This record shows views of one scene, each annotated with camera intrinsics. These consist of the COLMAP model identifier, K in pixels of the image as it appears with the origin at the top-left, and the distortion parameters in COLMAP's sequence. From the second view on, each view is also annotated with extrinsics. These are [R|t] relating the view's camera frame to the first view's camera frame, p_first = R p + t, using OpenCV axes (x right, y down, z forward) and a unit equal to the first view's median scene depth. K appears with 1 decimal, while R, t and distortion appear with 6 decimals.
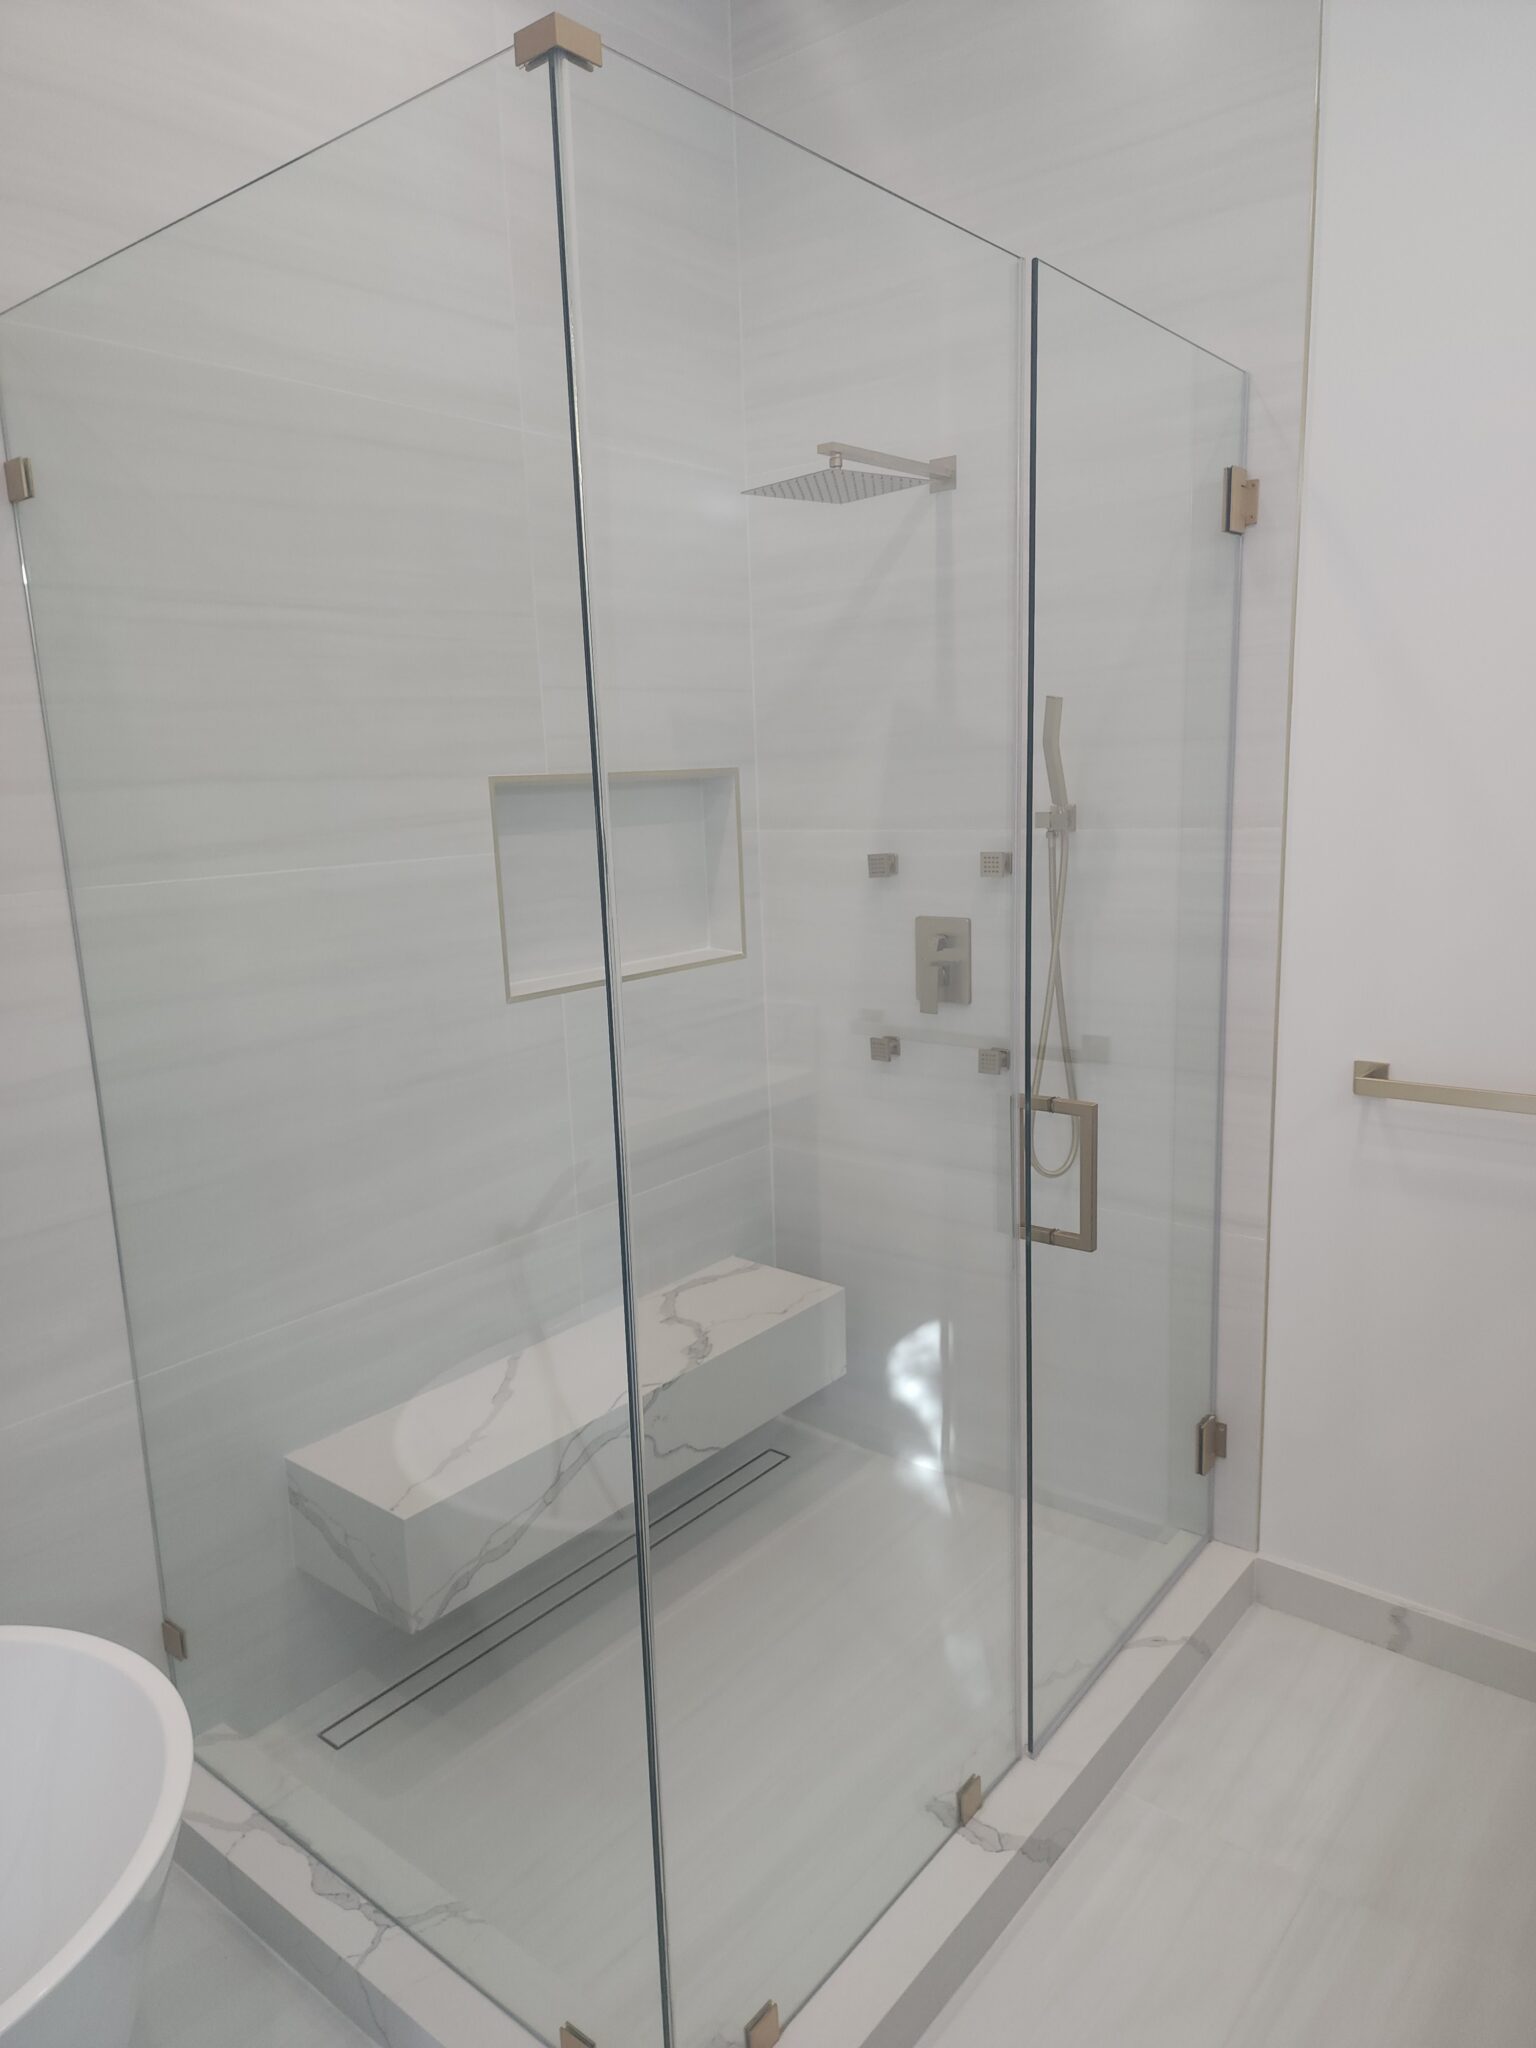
lens RADIAL K [[1355.0, 0, 766.5], [0, 1355.0, 1041.7], [0, 0, 1]] dist [0.144819, -0.230844]
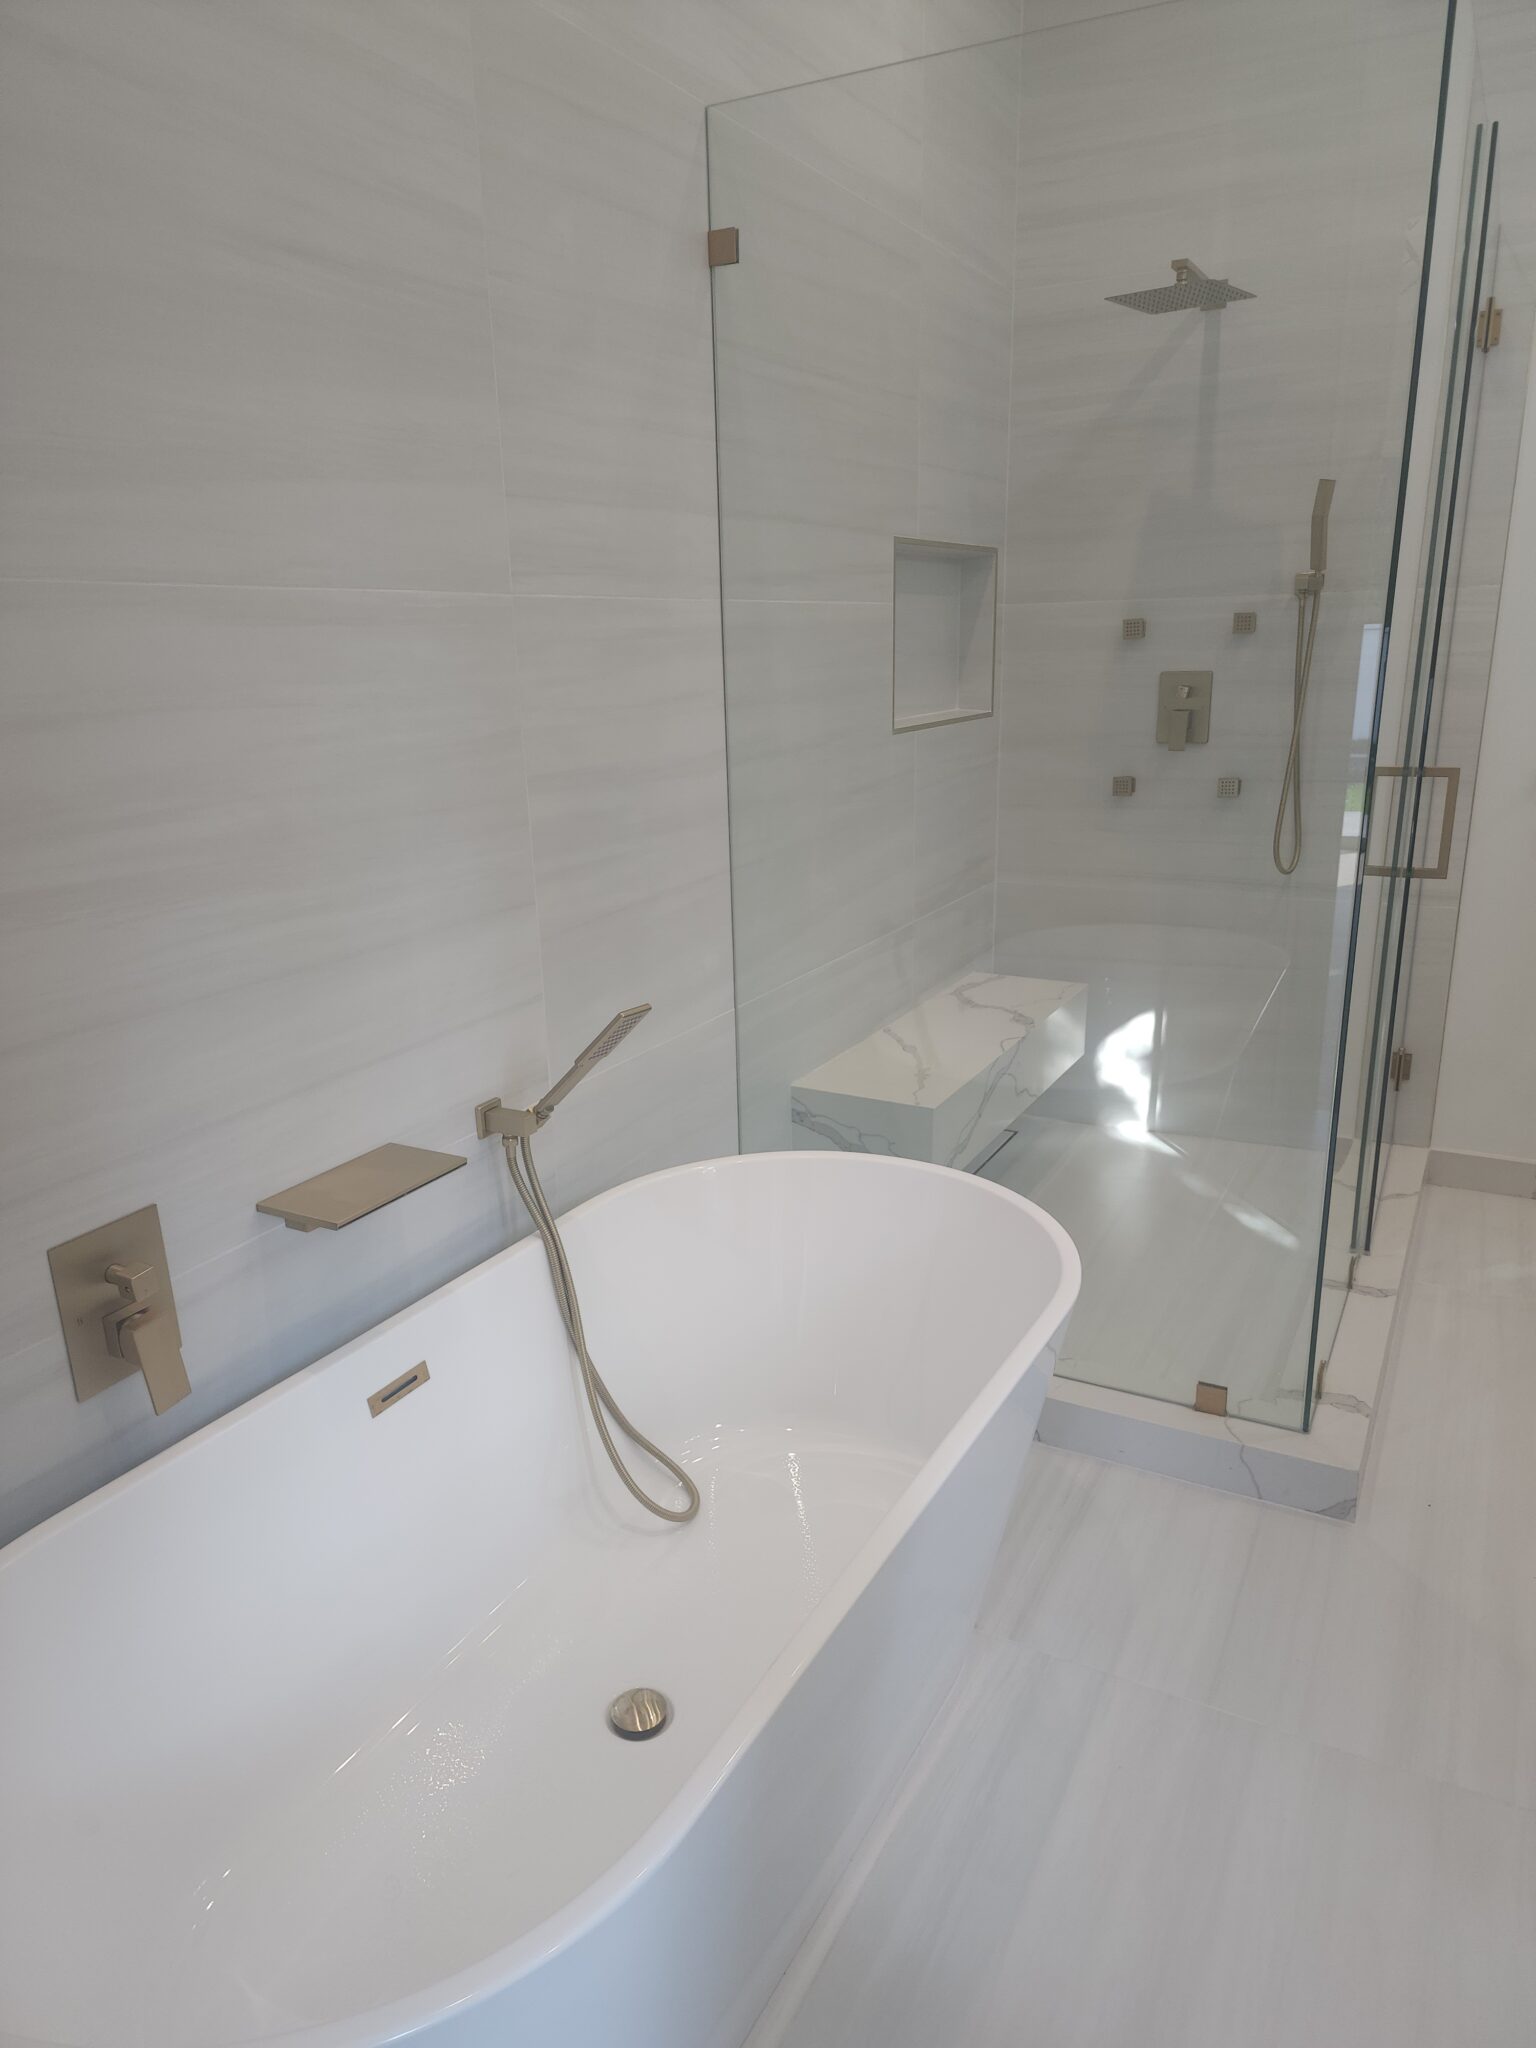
lens RADIAL K [[1365.2, 0, 764.4], [0, 1365.2, 1040.5], [0, 0, 1]] dist [0.071297, -0.062838]
pose [[0.981938, -0.041850, 0.184514, -0.491638], [0.026313, 0.995959, 0.085867, 0.124079], [-0.187362, -0.079461, 0.979072, -0.176705]]
